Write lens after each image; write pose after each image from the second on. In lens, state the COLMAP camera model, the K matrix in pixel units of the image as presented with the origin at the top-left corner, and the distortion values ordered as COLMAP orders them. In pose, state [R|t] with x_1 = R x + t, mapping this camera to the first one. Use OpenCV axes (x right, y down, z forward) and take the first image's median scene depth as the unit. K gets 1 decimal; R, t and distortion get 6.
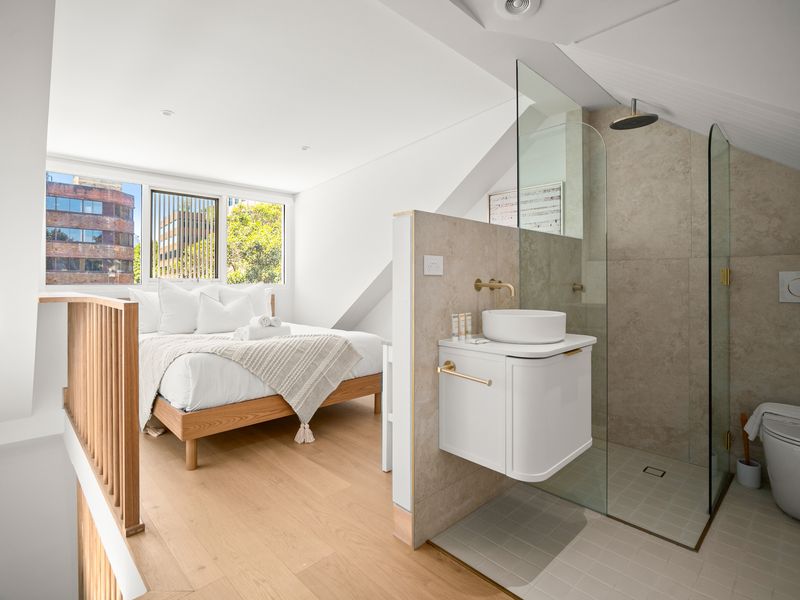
lens RADIAL K [[406.1, 0, 394.0], [0, 406.1, 275.3], [0, 0, 1]] dist [-0.010515, 0.002840]
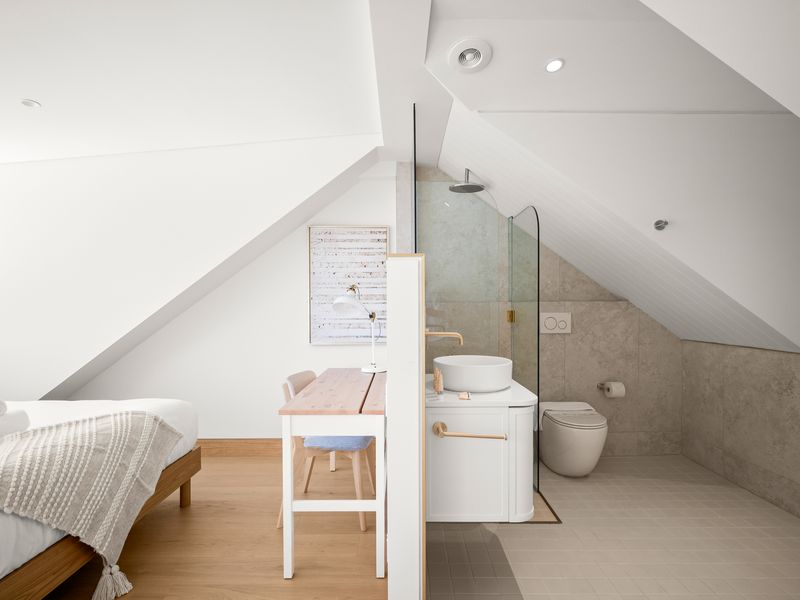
lens RADIAL K [[406.1, 0, 401.6], [0, 406.1, 304.3], [0, 0, 1]] dist [-0.010515, 0.002840]
pose [[0.688036, -0.001939, 0.725674, -0.288038], [-0.005642, 0.999952, 0.008022, -0.030461], [-0.725655, -0.009614, 0.687992, 0.212339]]
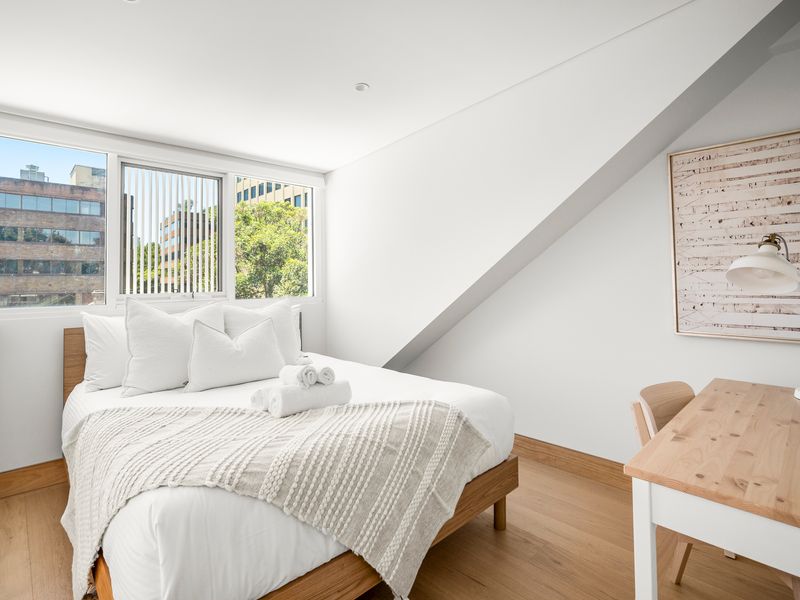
lens RADIAL K [[406.1, 0, 399.5], [0, 406.1, 265.3], [0, 0, 1]] dist [-0.010515, 0.002840]
pose [[0.999883, -0.012804, 0.008331, -0.177916], [0.012972, 0.999707, -0.020439, -0.025629], [-0.008067, 0.020545, 0.999756, 0.398496]]
